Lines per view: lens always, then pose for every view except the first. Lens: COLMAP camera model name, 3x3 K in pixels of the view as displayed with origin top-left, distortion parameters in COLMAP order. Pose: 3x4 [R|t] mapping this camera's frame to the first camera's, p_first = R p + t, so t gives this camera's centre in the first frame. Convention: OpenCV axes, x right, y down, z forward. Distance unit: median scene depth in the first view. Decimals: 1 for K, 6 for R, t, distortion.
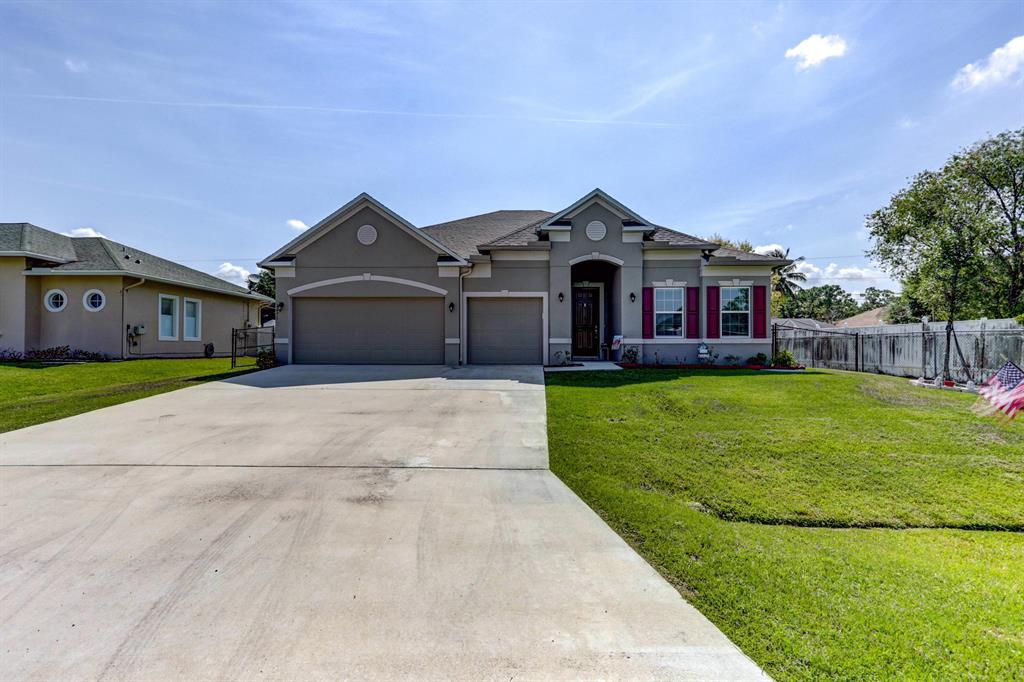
lens RADIAL K [[529.9, 0, 511.6], [0, 529.9, 343.6], [0, 0, 1]] dist [0.005274, 0.000193]
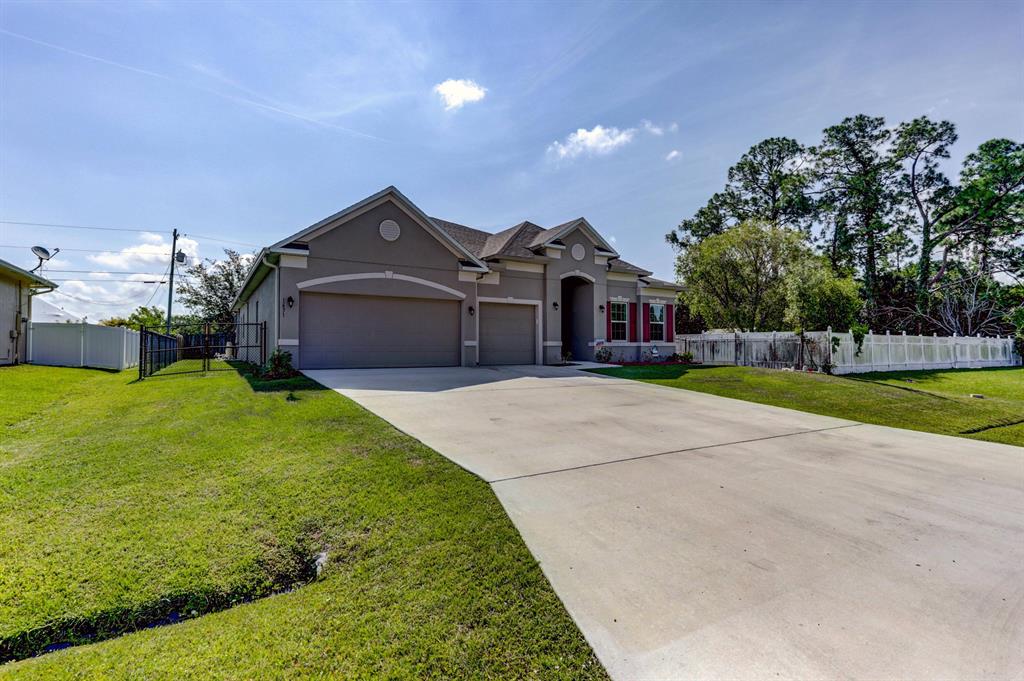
lens RADIAL K [[493.7, 0, 516.7], [0, 493.7, 342.8], [0, 0, 1]] dist [0.000059, 0.000252]
pose [[0.835302, 0.005452, 0.549764, -0.567977], [-0.003002, 0.999981, -0.005356, -0.000830], [-0.549783, 0.002824, 0.835303, 0.141287]]
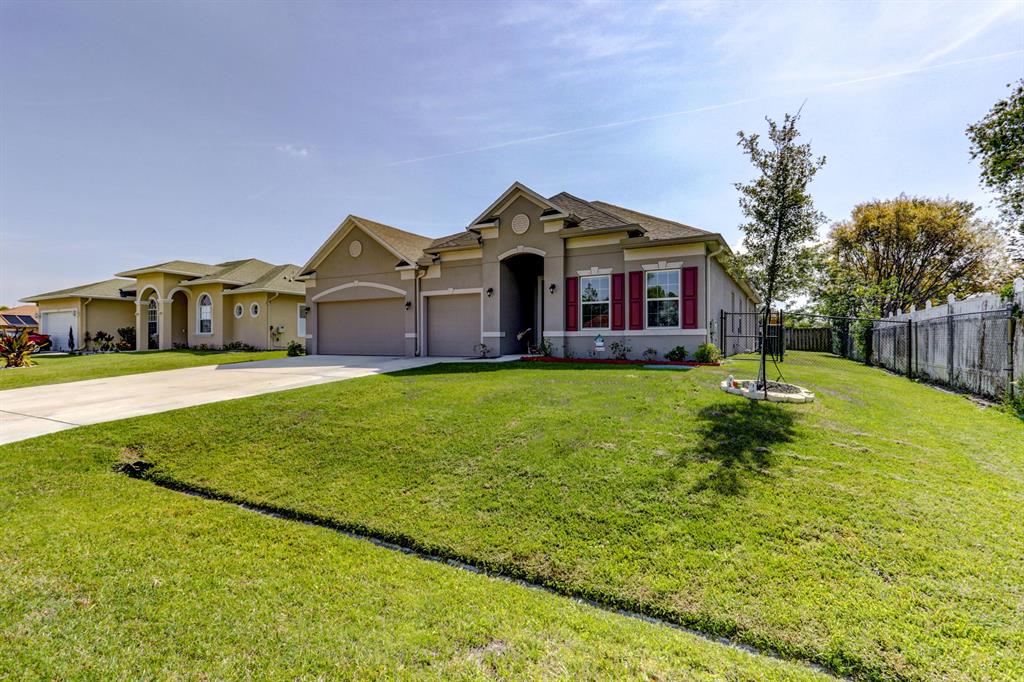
lens RADIAL K [[493.7, 0, 511.8], [0, 493.7, 338.1], [0, 0, 1]] dist [0.000059, 0.000252]
pose [[0.881011, -0.006290, -0.473053, 0.581994], [0.006555, 0.999978, -0.001089, 0.003346], [0.473050, -0.002141, 0.881033, 0.169108]]
